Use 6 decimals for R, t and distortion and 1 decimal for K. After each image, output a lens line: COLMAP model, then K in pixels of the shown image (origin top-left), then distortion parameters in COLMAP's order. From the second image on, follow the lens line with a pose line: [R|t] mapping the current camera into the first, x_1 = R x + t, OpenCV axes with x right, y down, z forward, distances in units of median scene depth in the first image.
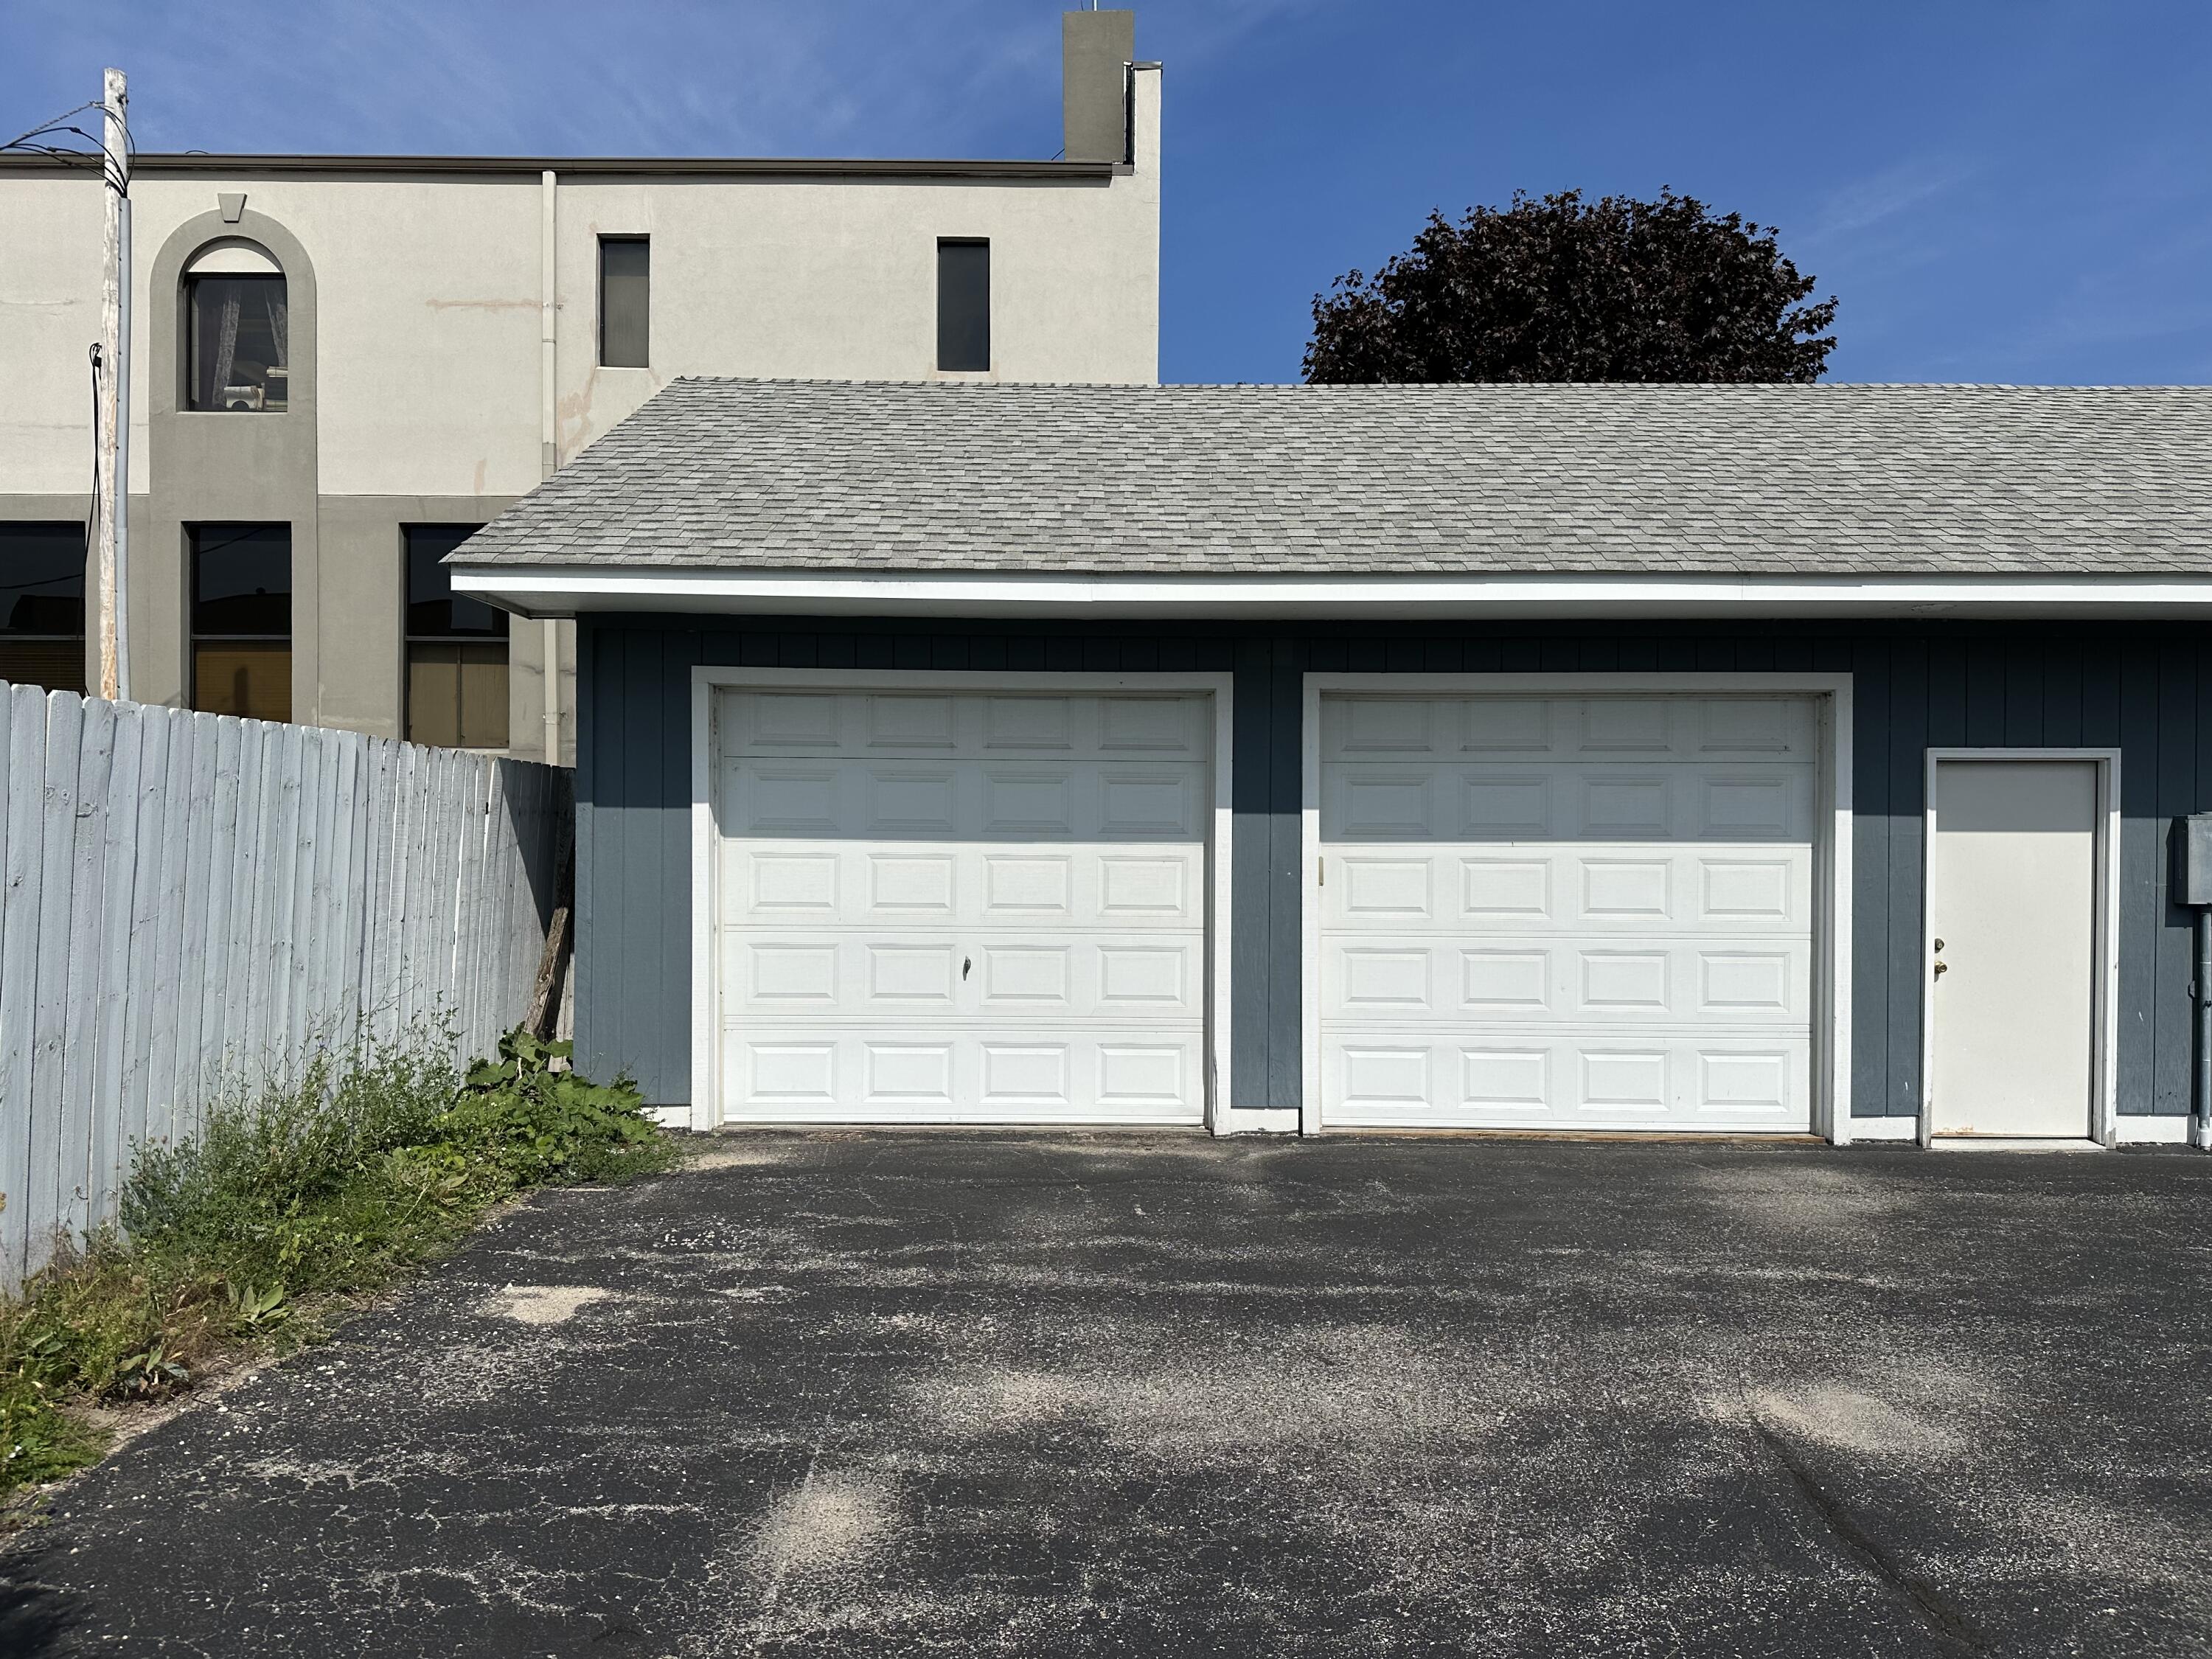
lens RADIAL K [[1554.1, 0, 1121.1], [0, 1554.1, 818.5], [0, 0, 1]] dist [0.044017, -0.053954]
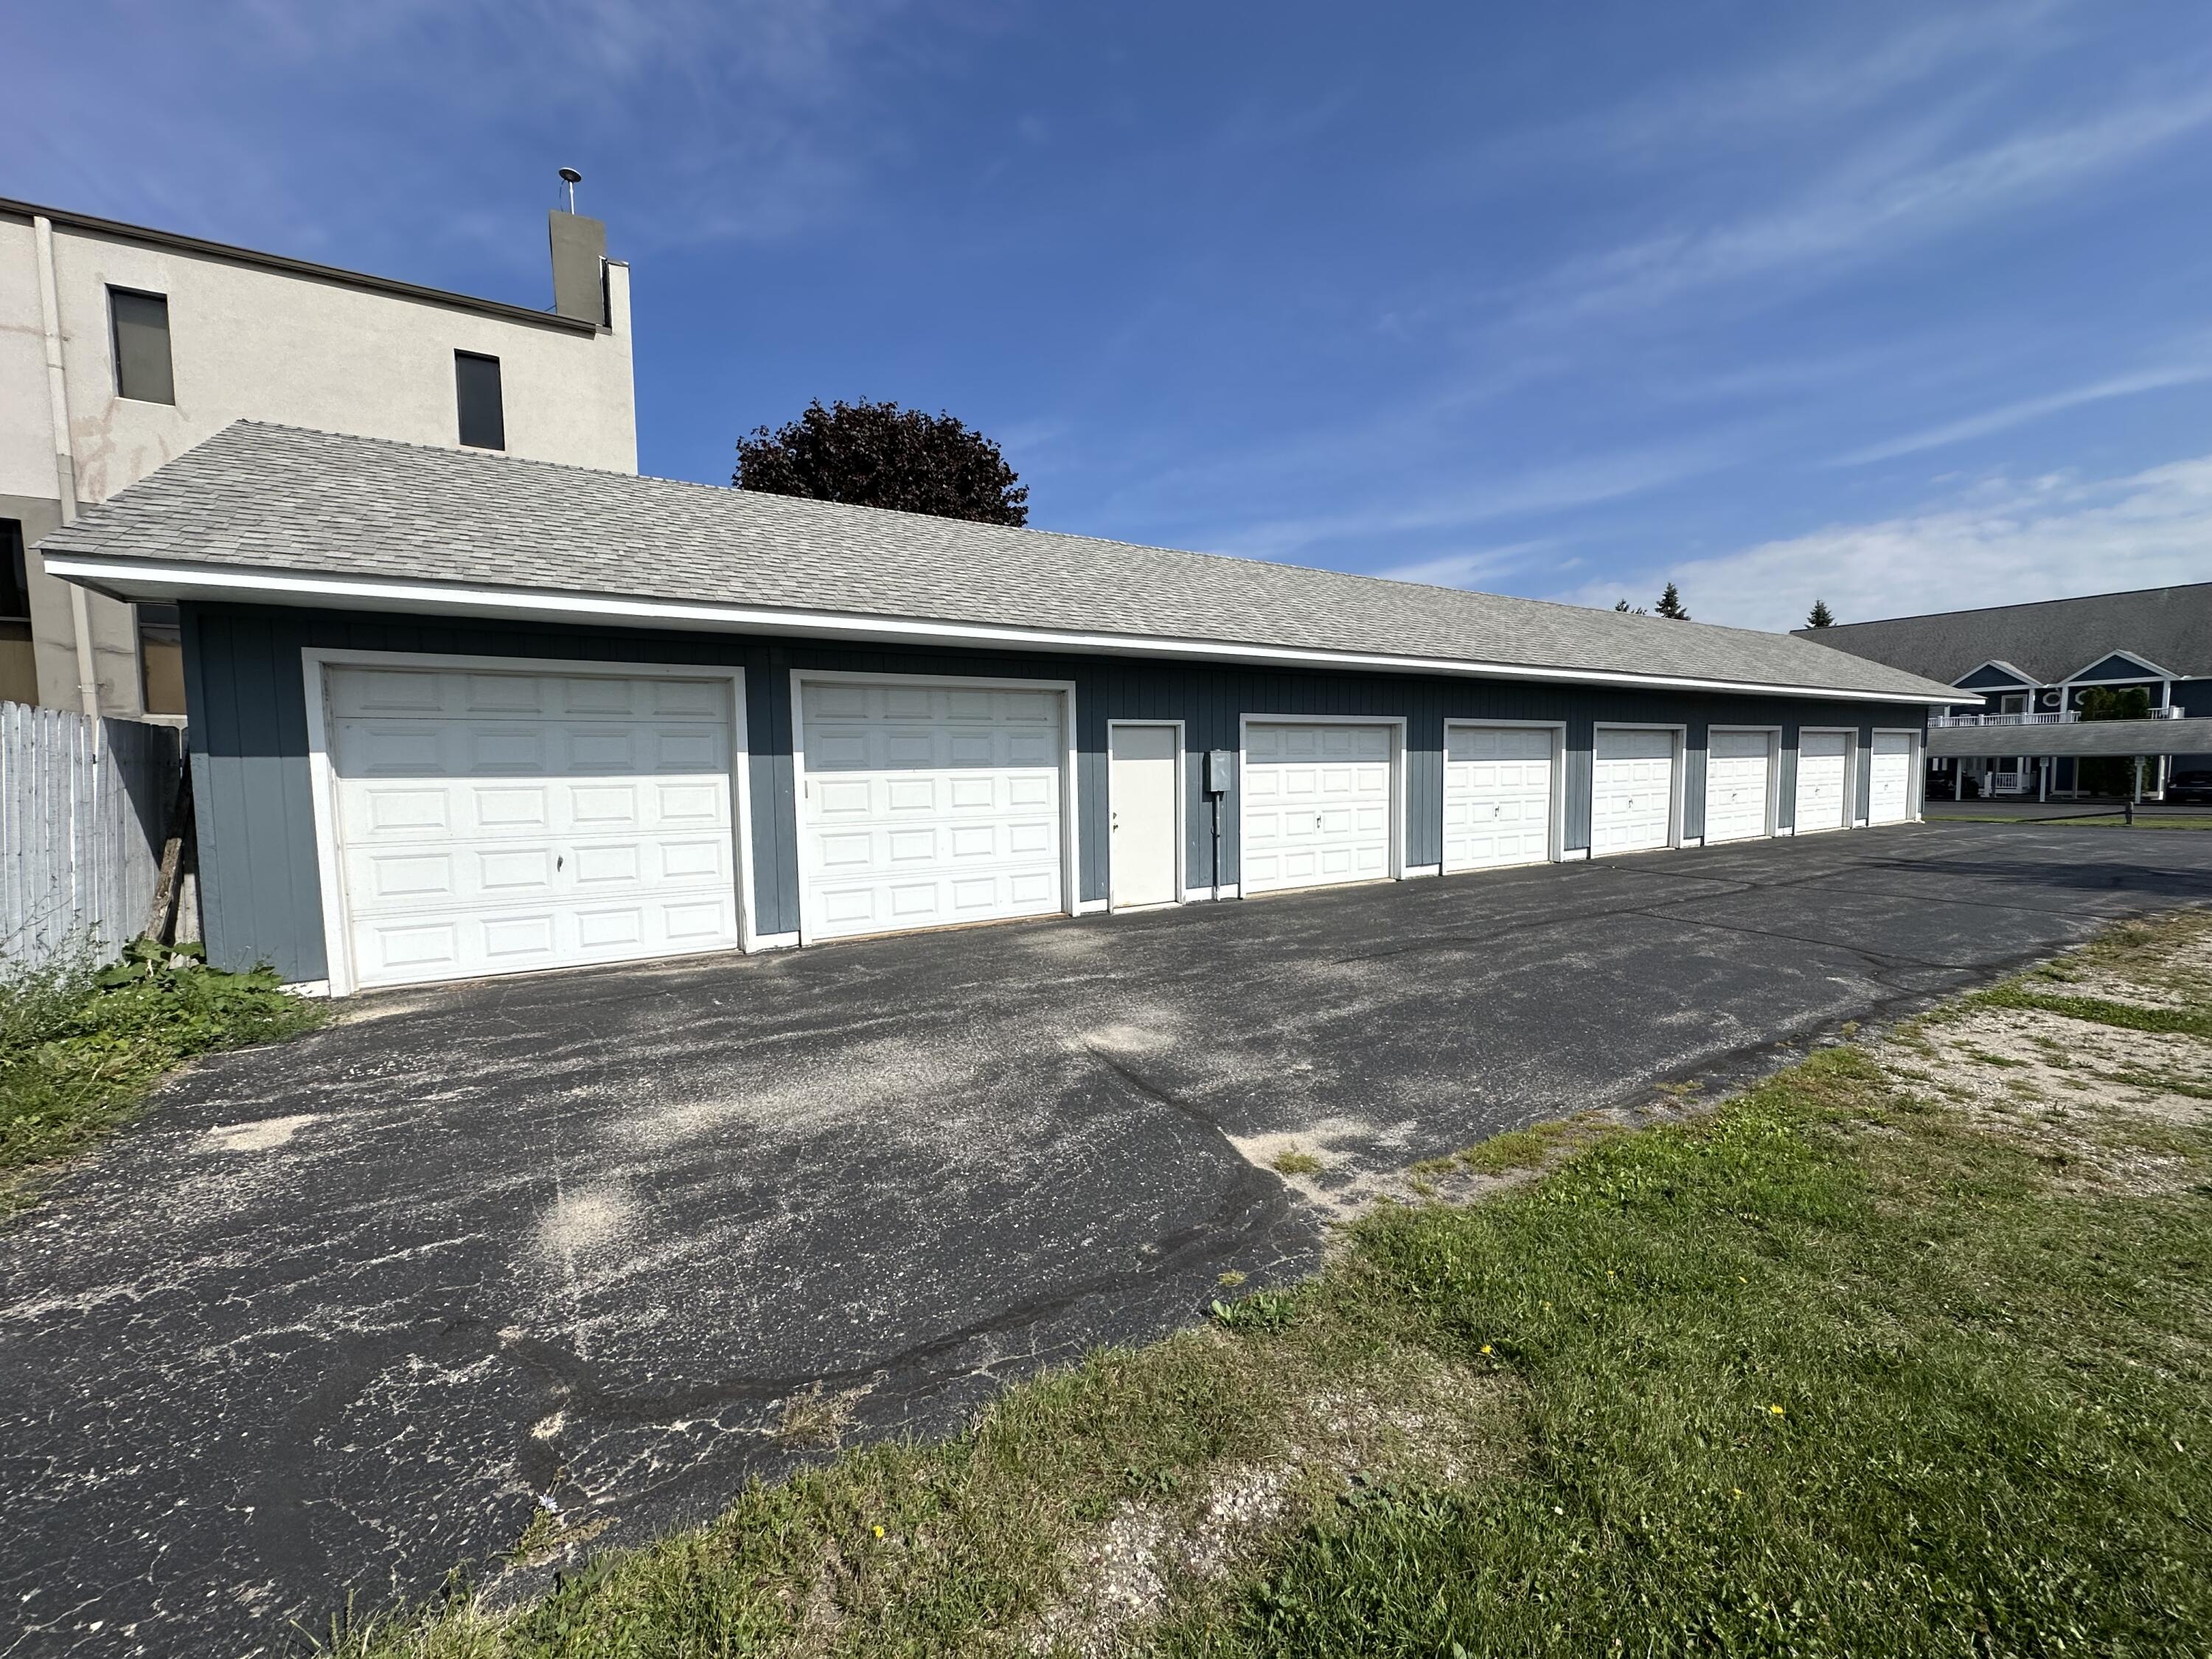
lens RADIAL K [[888.6, 0, 1102.4], [0, 888.6, 815.8], [0, 0, 1]] dist [-0.007705, 0.001642]
pose [[0.852862, -0.047307, 0.519988, -0.099597], [0.016935, 0.997869, 0.063006, 0.007698], [-0.521861, -0.044929, 0.851846, 0.014326]]
